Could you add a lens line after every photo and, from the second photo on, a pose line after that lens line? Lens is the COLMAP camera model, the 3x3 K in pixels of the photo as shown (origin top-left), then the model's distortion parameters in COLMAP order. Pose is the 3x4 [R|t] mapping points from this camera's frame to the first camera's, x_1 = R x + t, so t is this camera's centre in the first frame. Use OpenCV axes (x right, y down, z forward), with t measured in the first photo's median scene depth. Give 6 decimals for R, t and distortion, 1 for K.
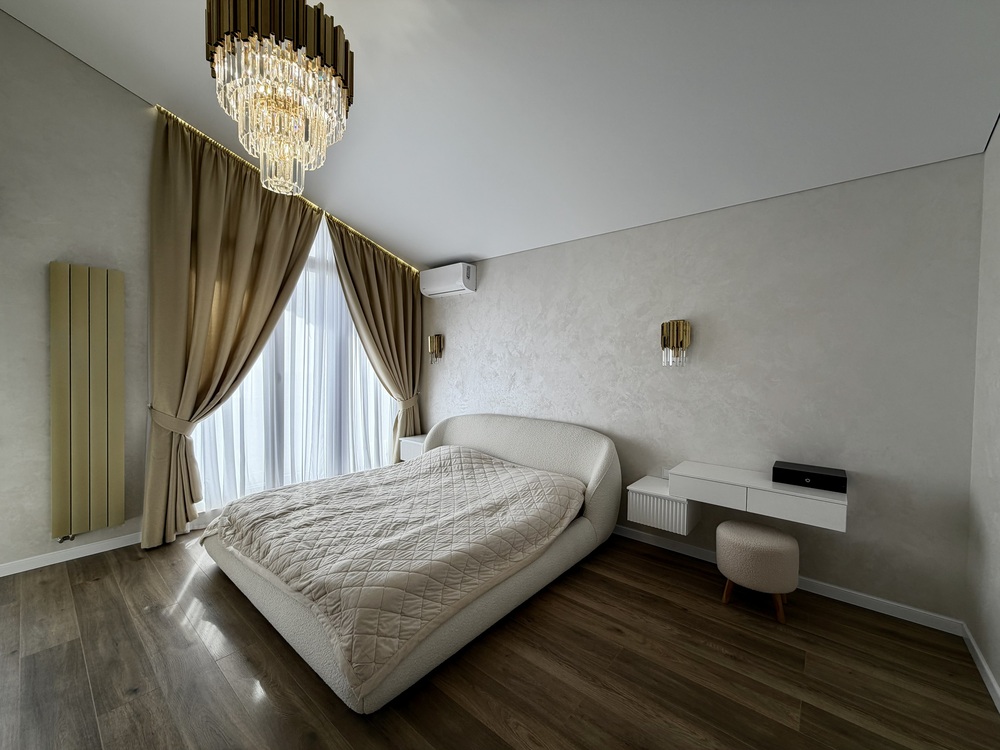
lens RADIAL K [[397.6, 0, 494.1], [0, 397.6, 380.4], [0, 0, 1]] dist [-0.000784, 0.000064]
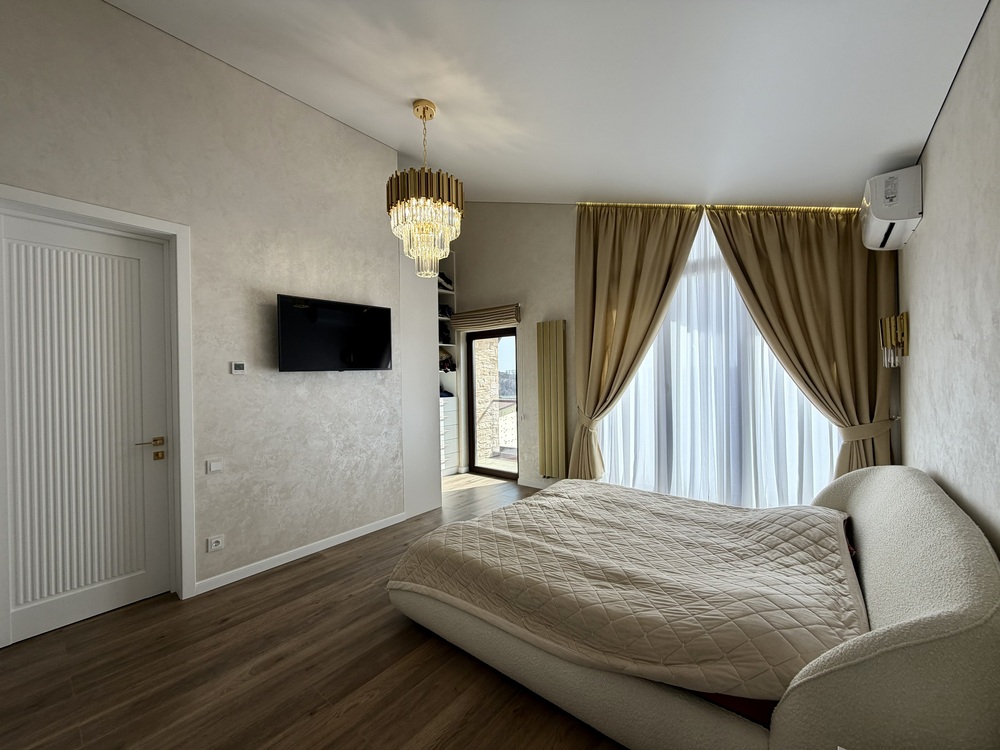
lens RADIAL K [[397.6, 0, 493.6], [0, 397.6, 372.8], [0, 0, 1]] dist [-0.000784, 0.000064]
pose [[0.013192, -0.021756, -0.999676, 0.639836], [-0.013508, 0.999668, -0.021935, -0.020238], [0.999822, 0.013793, 0.012894, 0.693086]]
